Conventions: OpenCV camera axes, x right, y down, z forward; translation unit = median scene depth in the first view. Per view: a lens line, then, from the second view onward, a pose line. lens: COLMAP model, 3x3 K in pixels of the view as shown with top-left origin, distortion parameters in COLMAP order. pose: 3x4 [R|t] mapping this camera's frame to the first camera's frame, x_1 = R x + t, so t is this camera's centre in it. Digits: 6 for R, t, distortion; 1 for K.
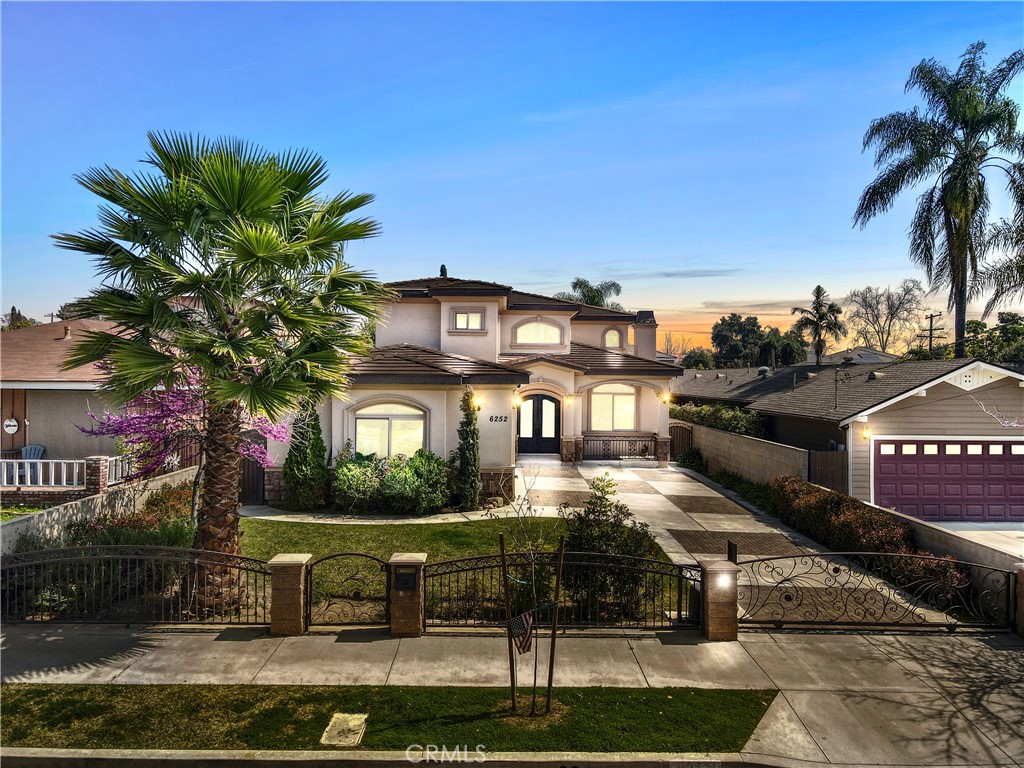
lens RADIAL K [[745.2, 0, 512.0], [0, 745.2, 384.0], [0, 0, 1]] dist [0.009425, 0.003287]
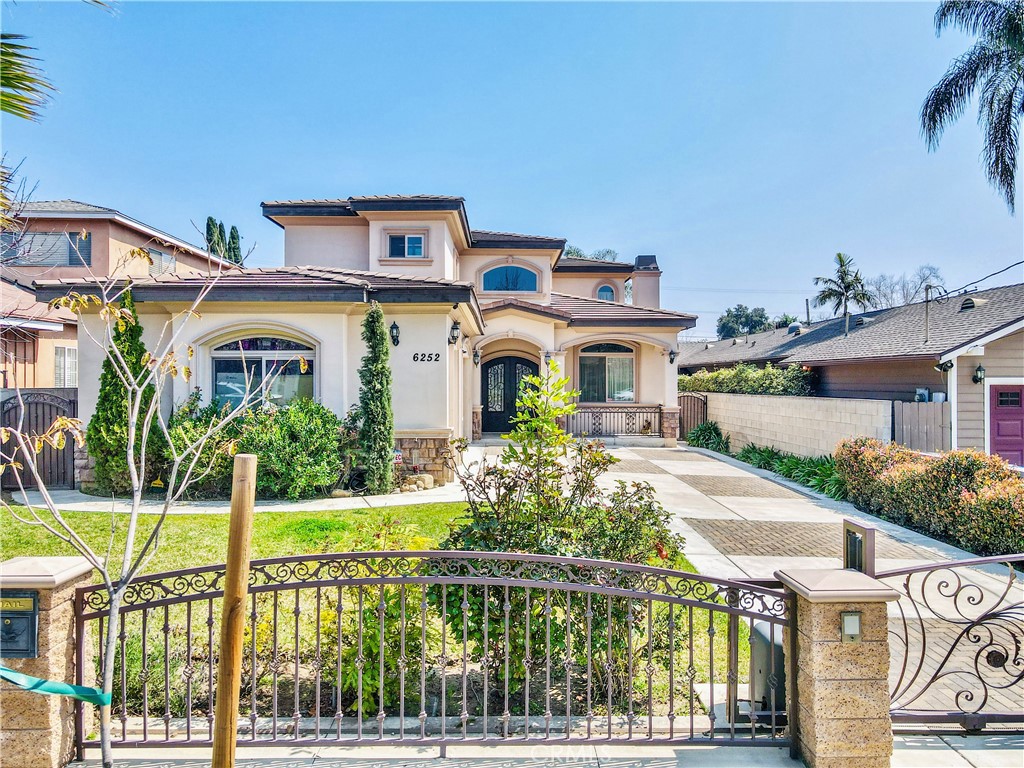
lens RADIAL K [[752.3, 0, 512.0], [0, 752.3, 384.0], [0, 0, 1]] dist [0.011154, 0.007060]
pose [[0.999969, -0.007879, -0.000709, 0.061937], [0.007874, 0.999943, -0.007242, 0.080335], [0.000766, 0.007236, 0.999974, 0.343977]]
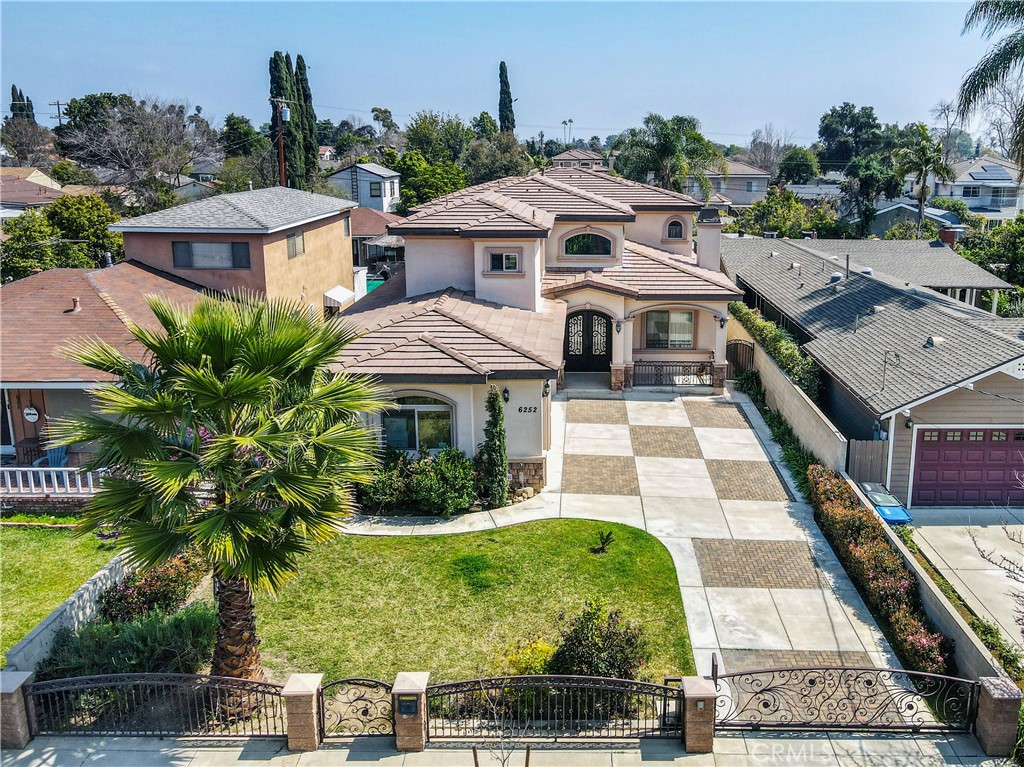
lens RADIAL K [[847.4, 0, 580.6], [0, 847.4, 322.0], [0, 0, 1]] dist [0.007200, 0.001186]
pose [[0.999847, -0.000124, -0.017514, 0.073550], [0.003545, 0.980704, 0.195466, -0.294938], [0.017152, -0.195498, 0.980554, -0.059197]]
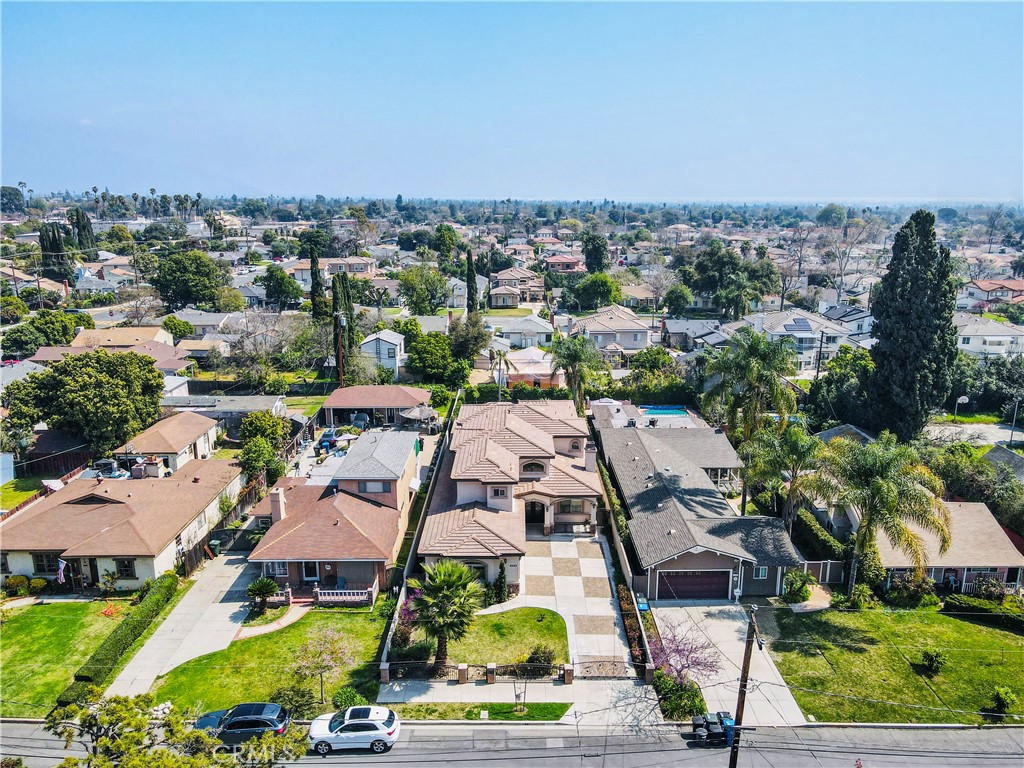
lens RADIAL K [[745.2, 0, 512.0], [0, 745.2, 384.0], [0, 0, 1]] dist [0.009425, 0.003287]
pose [[0.999726, -0.004789, -0.022933, 0.041926], [0.010110, 0.971232, 0.237922, -1.256350], [0.021134, -0.238088, 0.971014, -1.458066]]
